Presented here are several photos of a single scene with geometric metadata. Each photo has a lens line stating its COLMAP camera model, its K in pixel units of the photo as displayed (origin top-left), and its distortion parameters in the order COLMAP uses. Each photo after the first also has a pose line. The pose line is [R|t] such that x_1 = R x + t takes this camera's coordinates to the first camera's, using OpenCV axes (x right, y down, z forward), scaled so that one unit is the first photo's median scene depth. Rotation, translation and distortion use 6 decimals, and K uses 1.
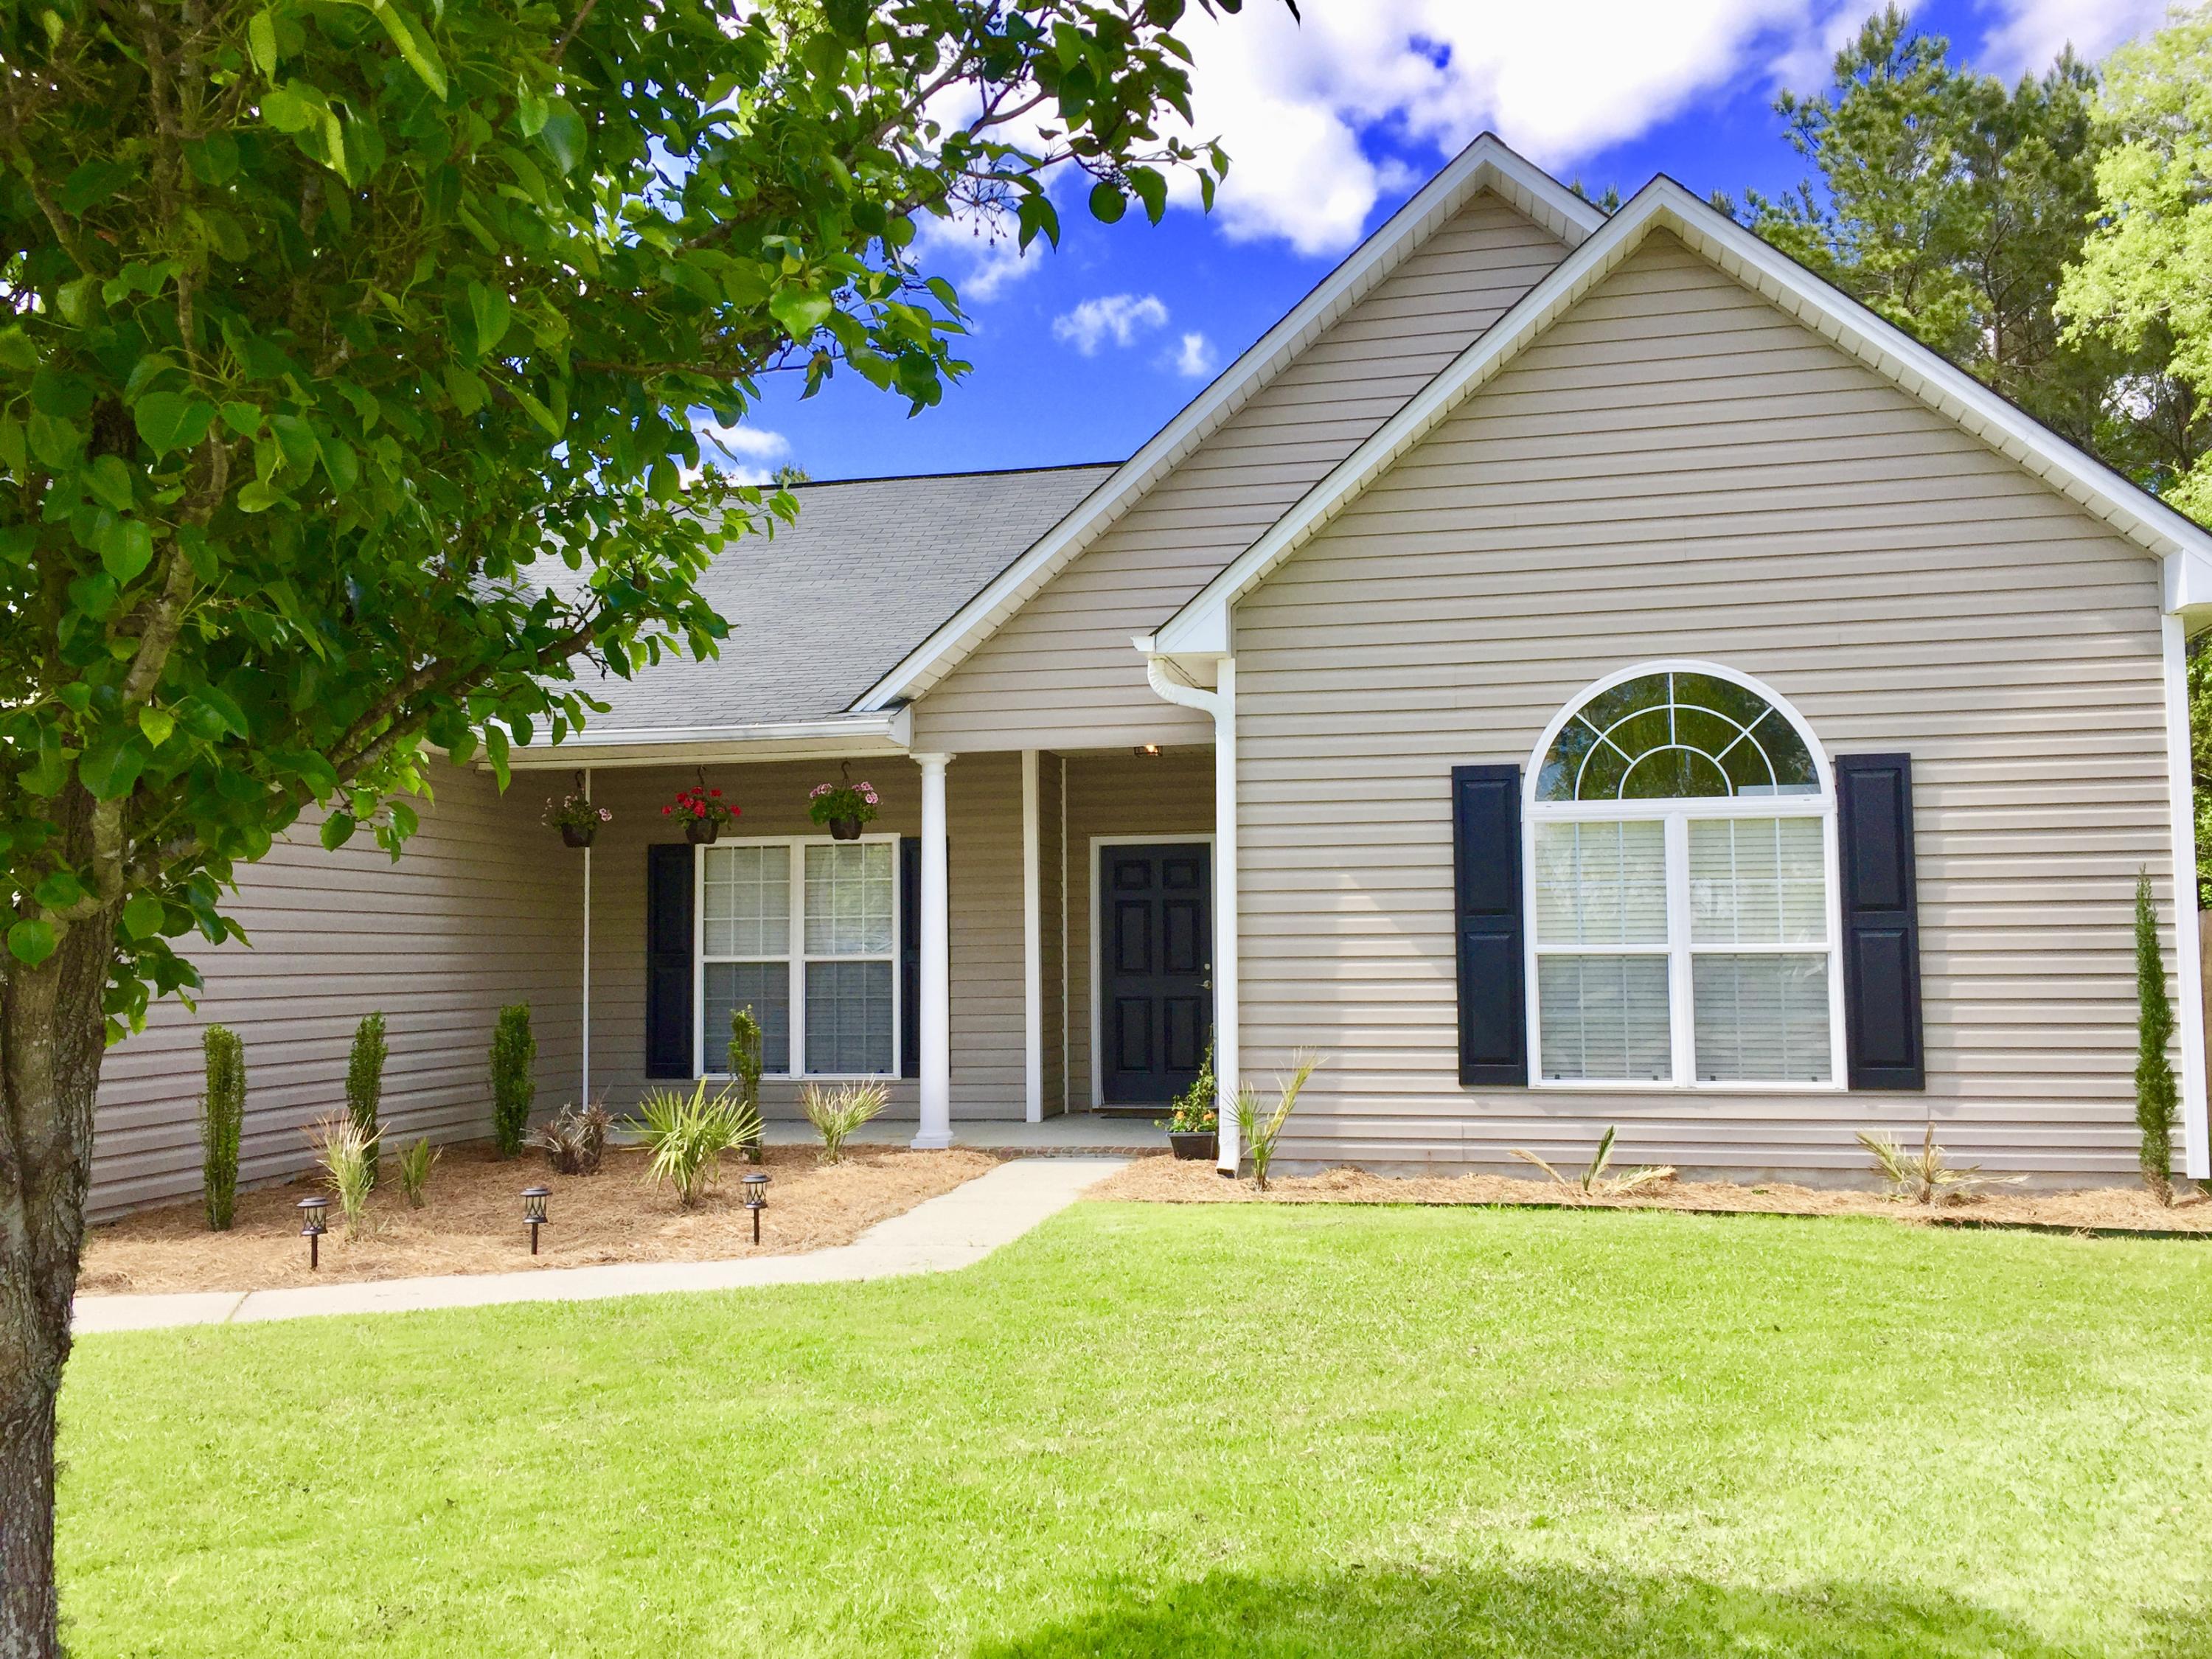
lens RADIAL K [[1890.8, 0, 1106.0], [0, 1890.8, 829.5], [0, 0, 1]] dist [0.104384, -0.137735]
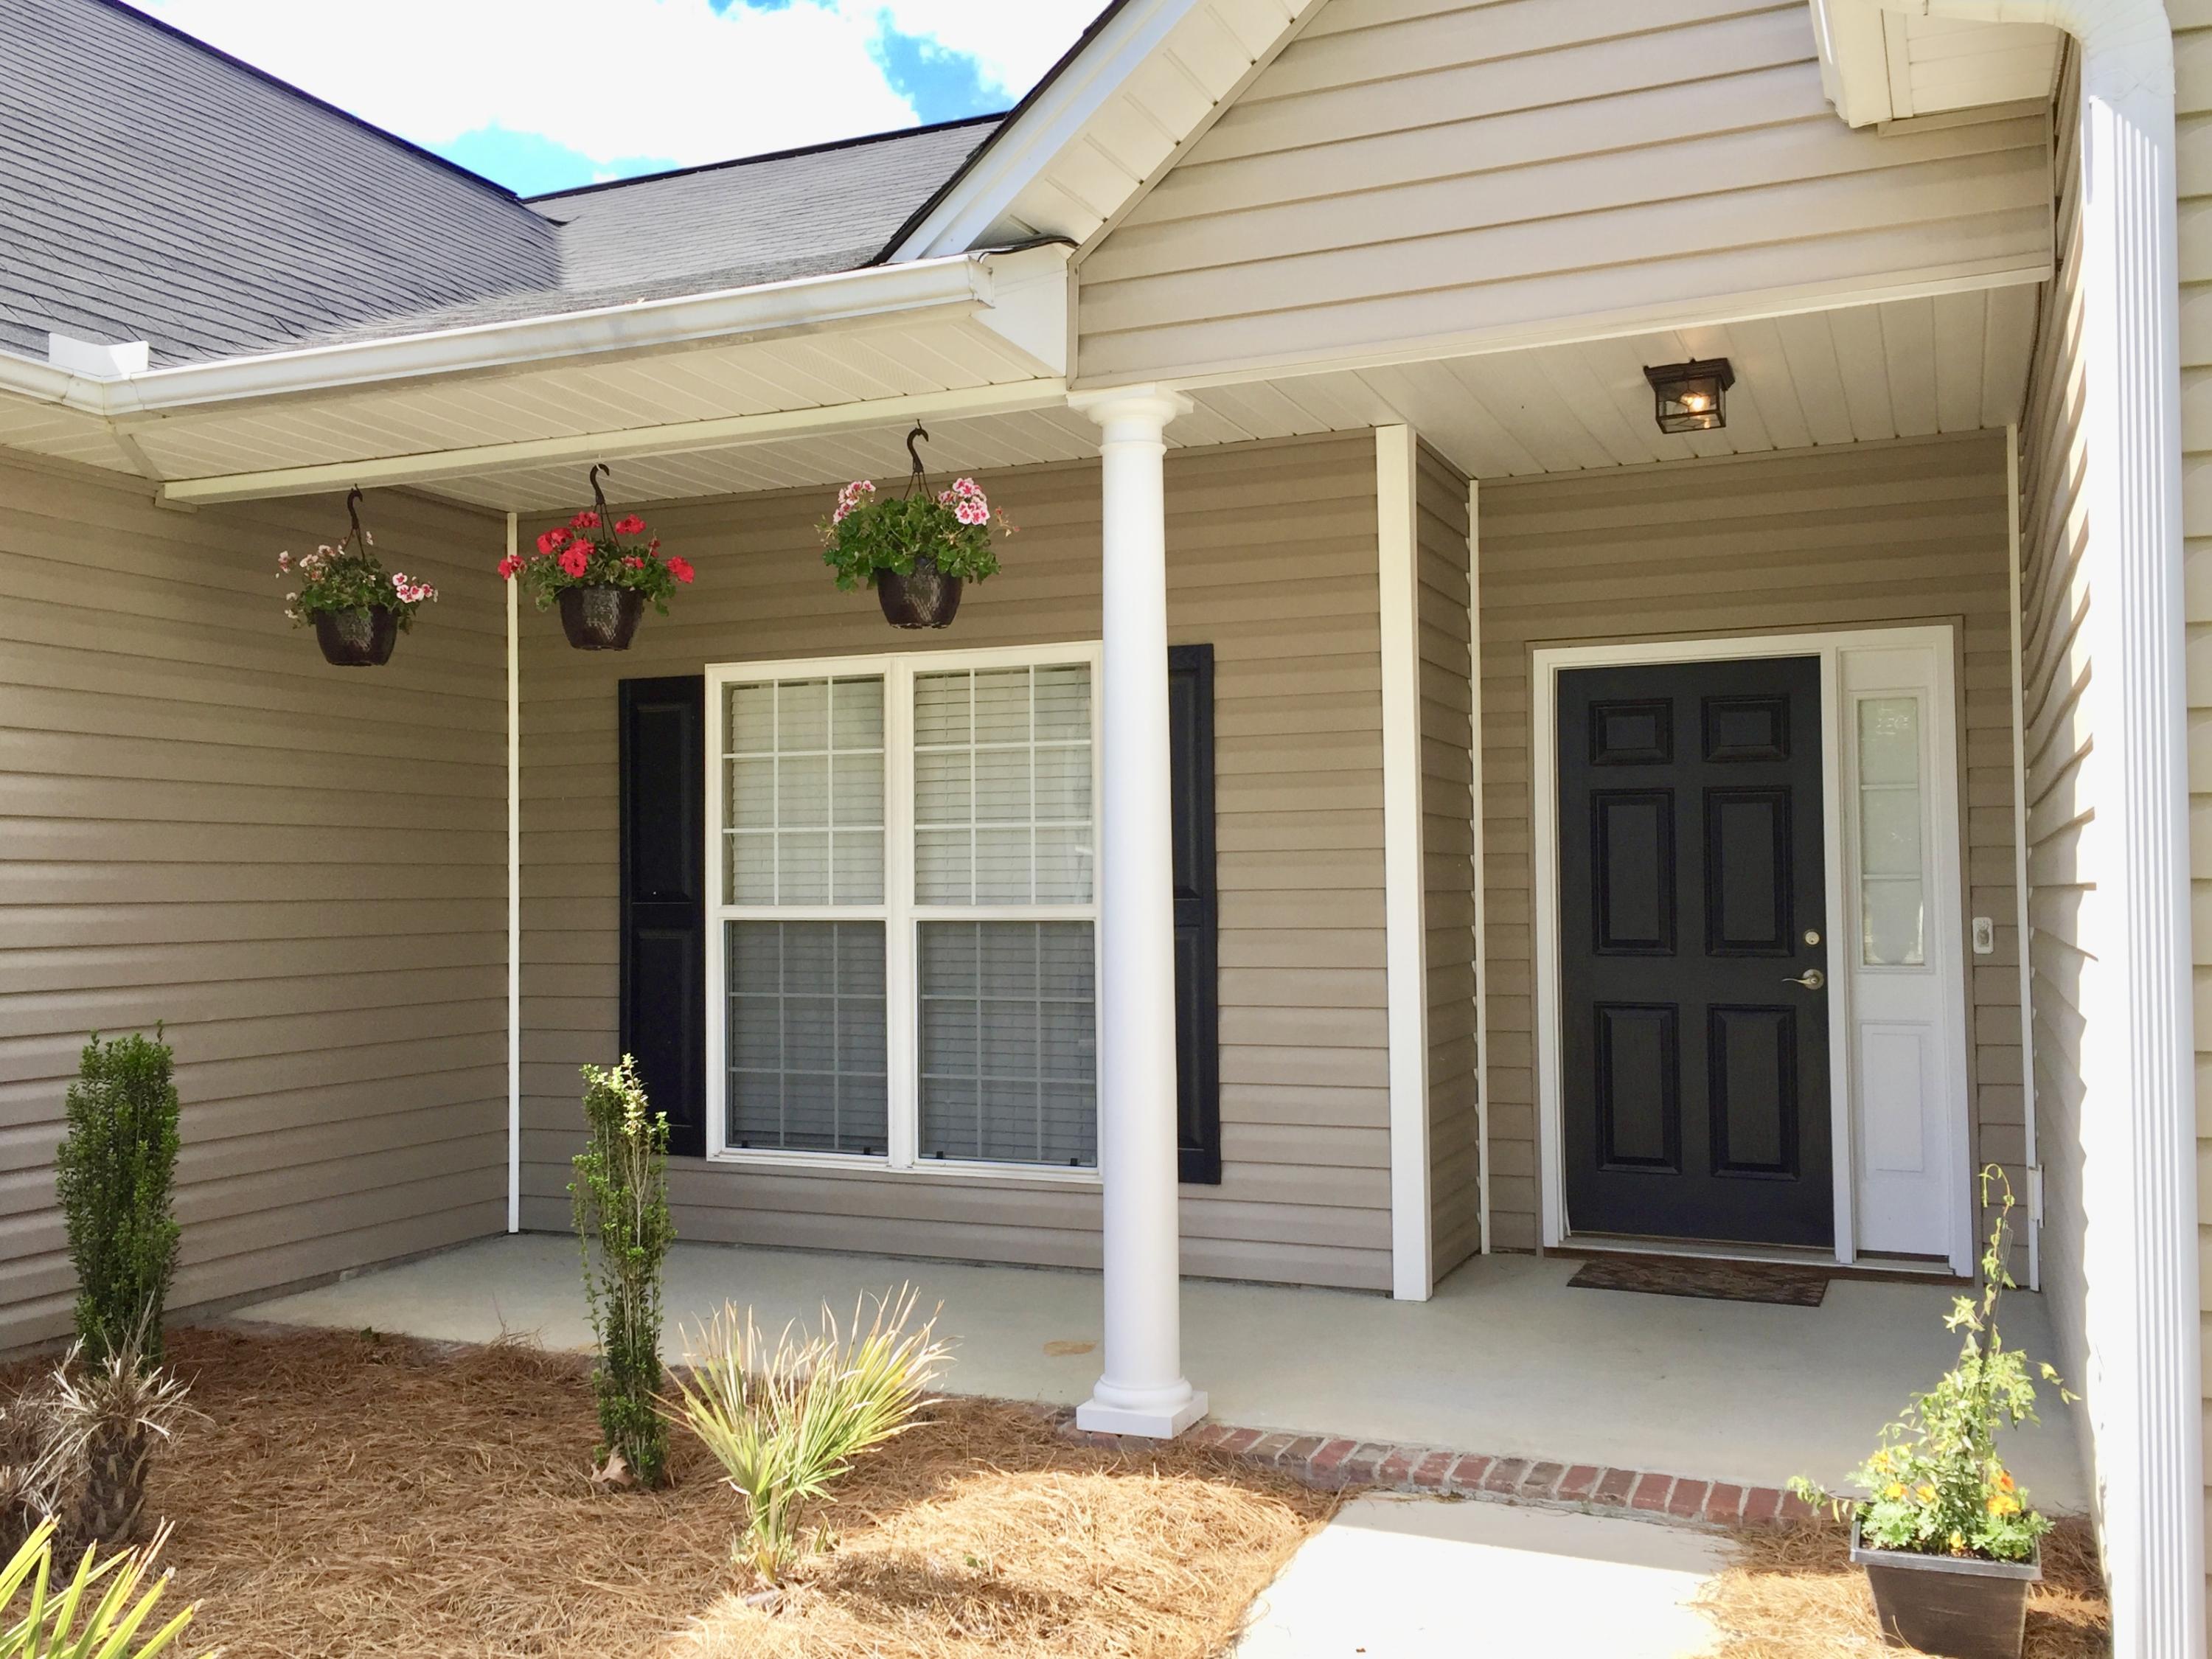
lens RADIAL K [[1890.8, 0, 1106.0], [0, 1890.8, 829.5], [0, 0, 1]] dist [0.104384, -0.137735]
pose [[0.976894, -0.004852, -0.213668, -0.016466], [0.012236, 0.999372, 0.033249, 0.043978], [0.213372, -0.035095, 0.976340, 0.756922]]
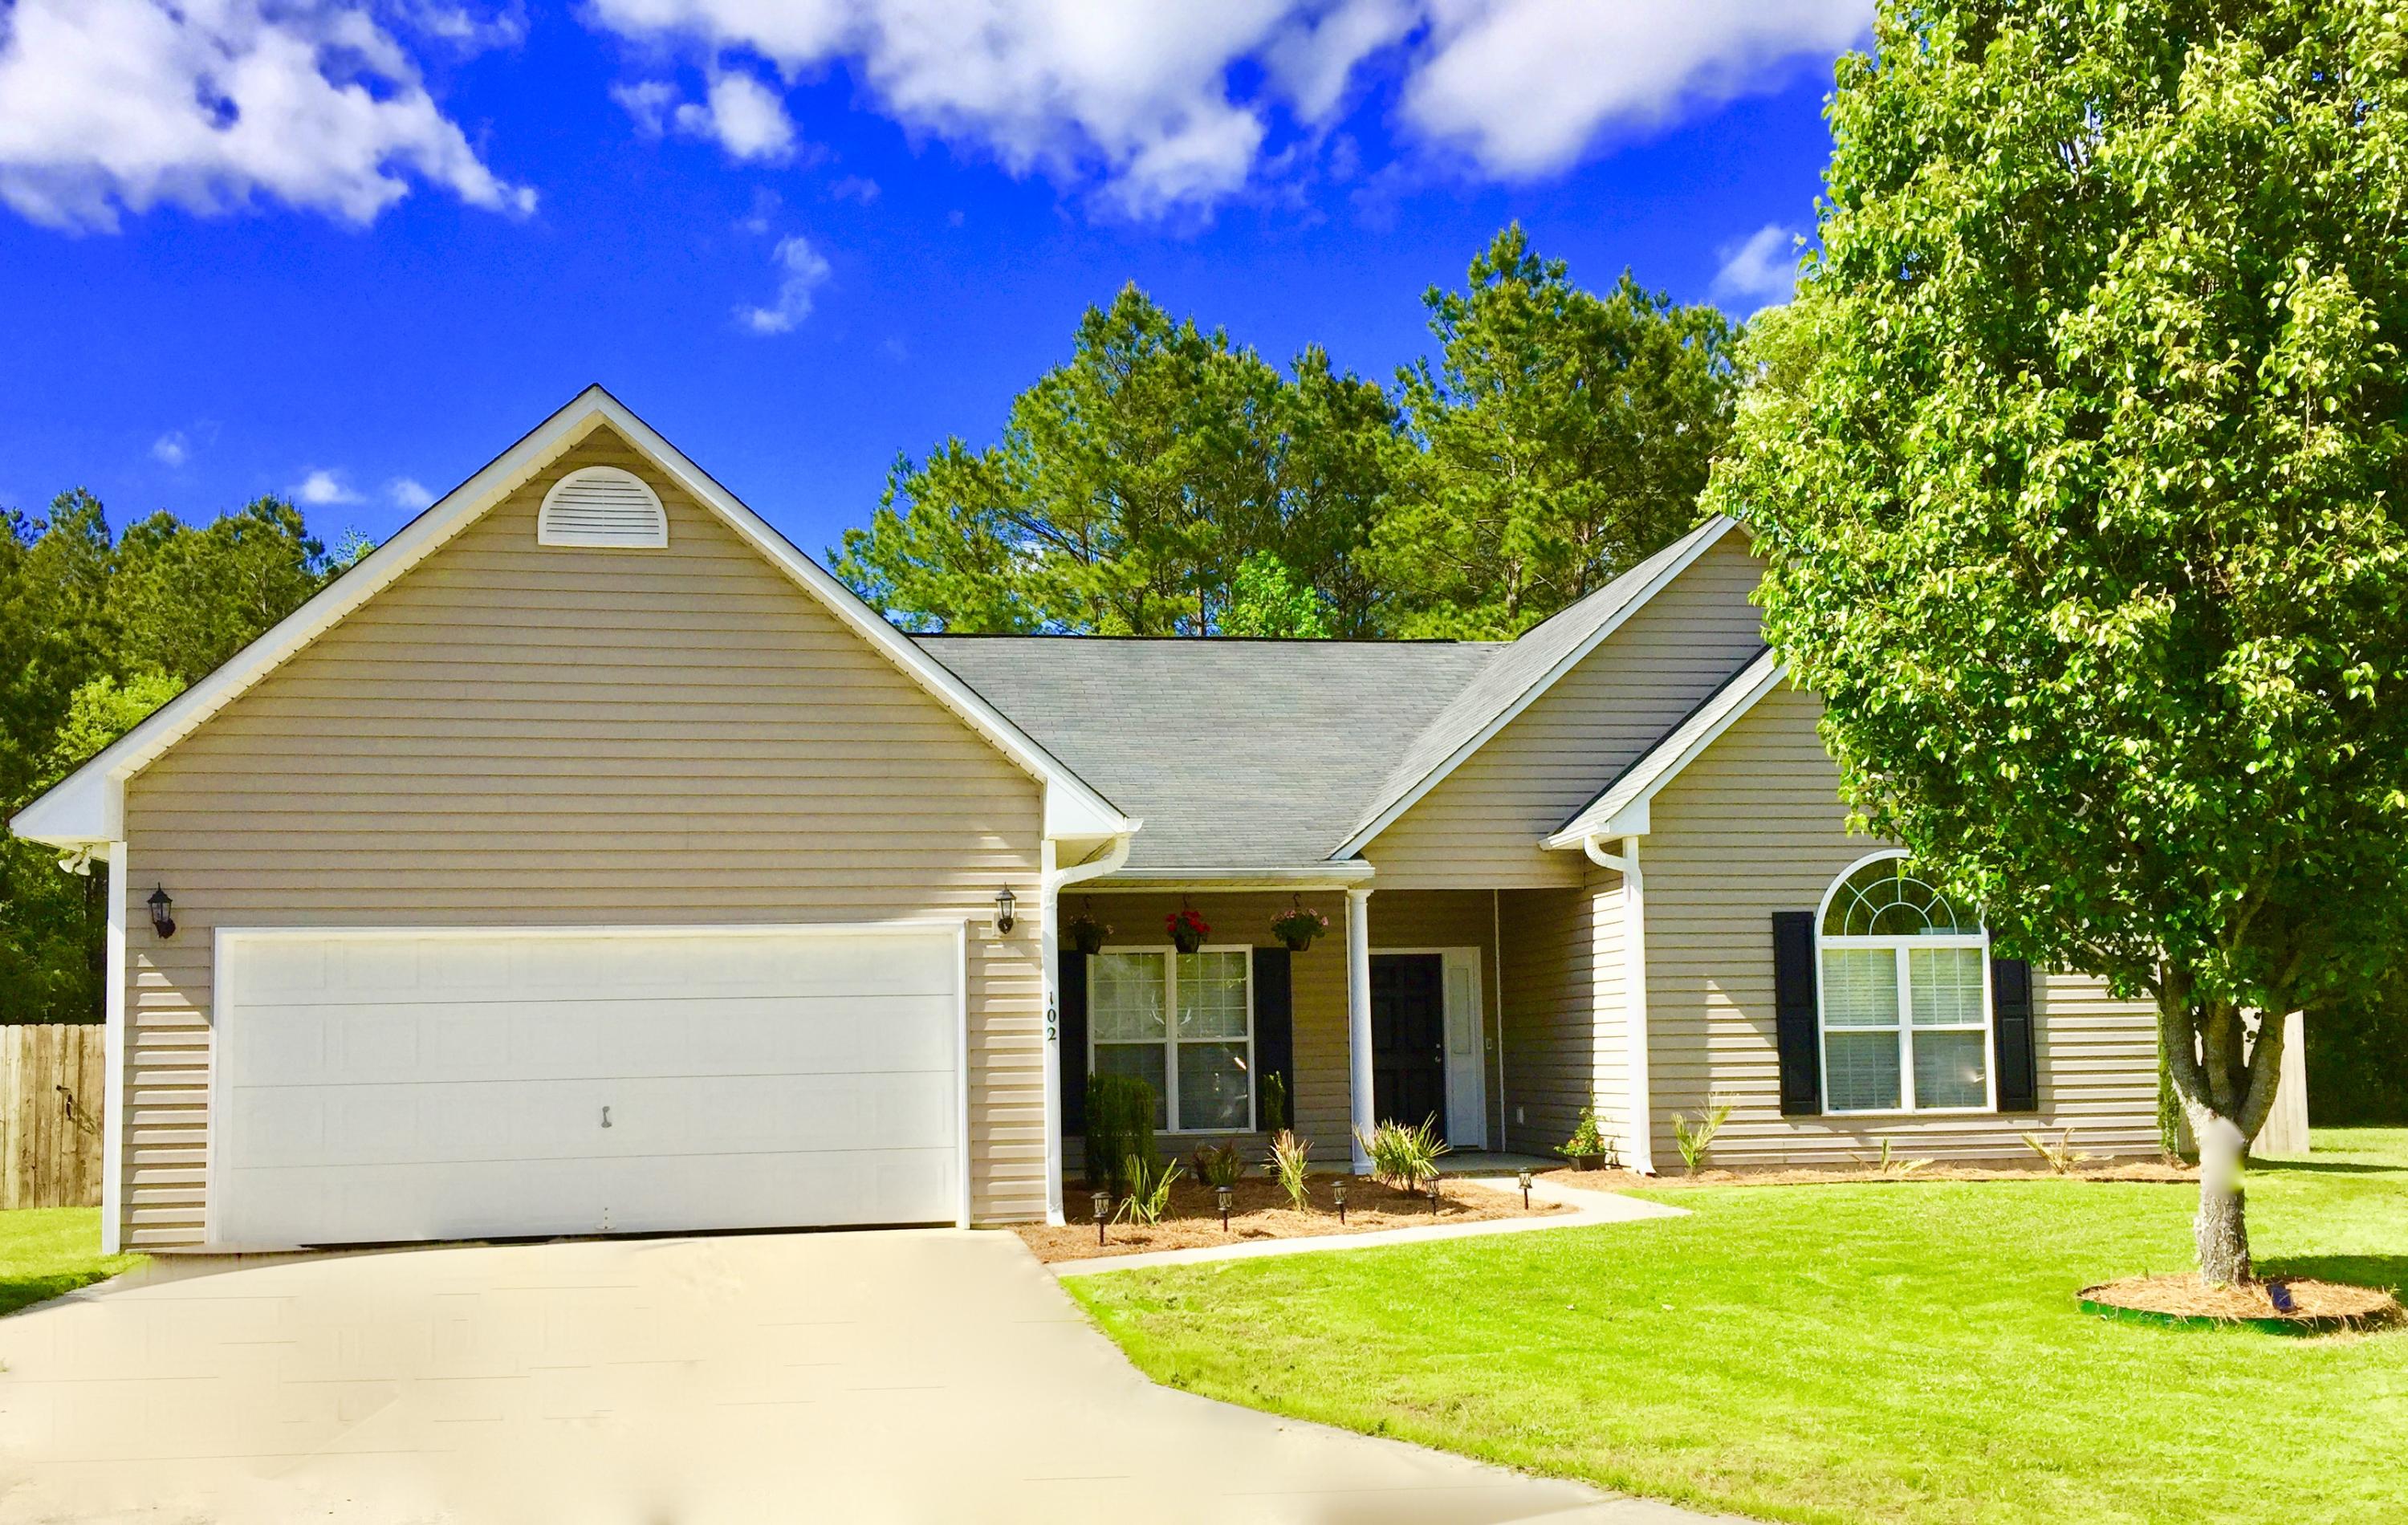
lens RADIAL K [[2079.7, 0, 1202.5], [0, 2079.7, 880.5], [0, 0, 1]] dist [0.062446, 0.004418]
pose [[0.935570, 0.023308, 0.352372, -0.865067], [-0.017292, 0.999646, -0.020210, -0.016623], [-0.352718, 0.012815, 0.935642, -0.448298]]
